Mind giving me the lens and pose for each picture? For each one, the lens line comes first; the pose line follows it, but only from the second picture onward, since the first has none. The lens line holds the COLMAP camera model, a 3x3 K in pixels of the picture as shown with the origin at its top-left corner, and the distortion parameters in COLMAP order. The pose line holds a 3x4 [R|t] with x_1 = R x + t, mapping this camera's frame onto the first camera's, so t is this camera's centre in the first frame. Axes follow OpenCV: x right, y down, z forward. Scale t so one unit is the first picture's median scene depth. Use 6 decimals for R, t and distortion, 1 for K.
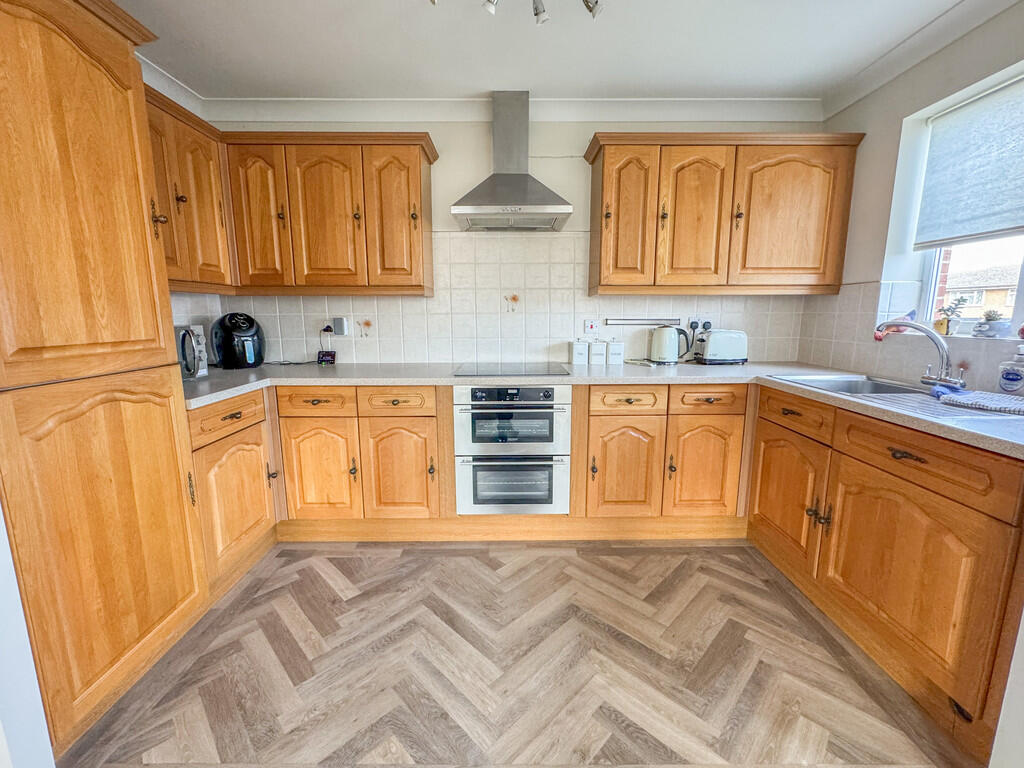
lens RADIAL K [[427.1, 0, 512.0], [0, 427.1, 384.0], [0, 0, 1]] dist [-0.001056, -0.000197]
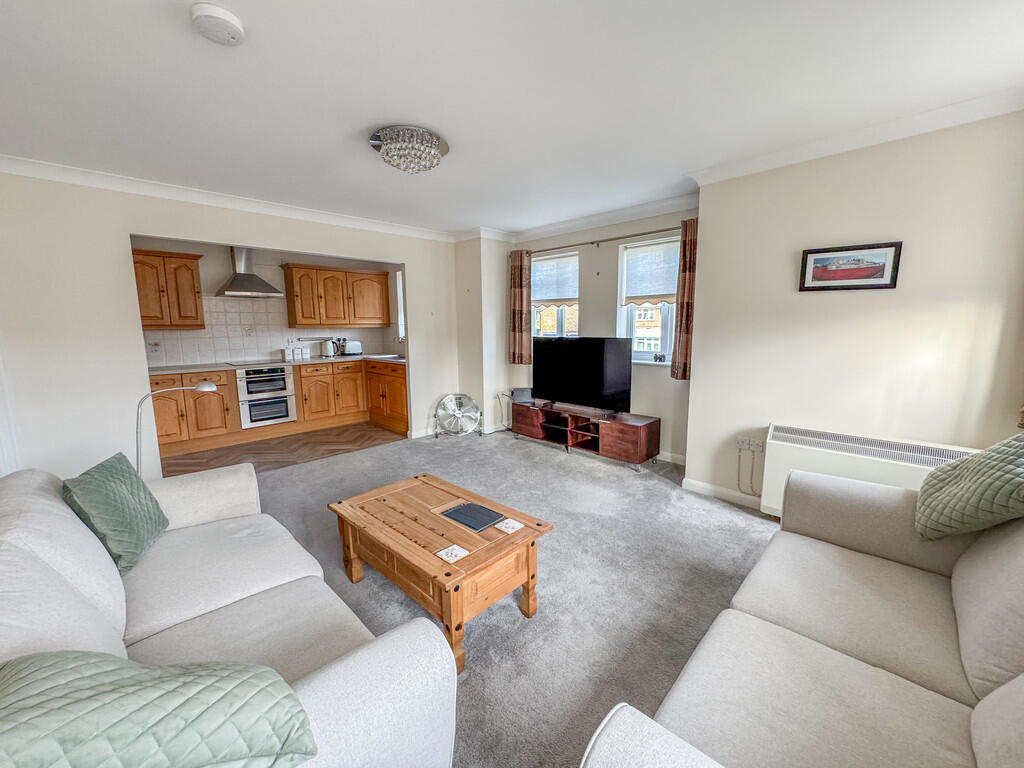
lens RADIAL K [[427.1, 0, 512.0], [0, 427.1, 384.0], [0, 0, 1]] dist [-0.001056, -0.000197]
pose [[0.716721, -0.103314, 0.689665, -0.627828], [0.126363, 0.991834, 0.017259, 0.214857], [-0.685816, 0.074778, 0.723923, -1.561511]]
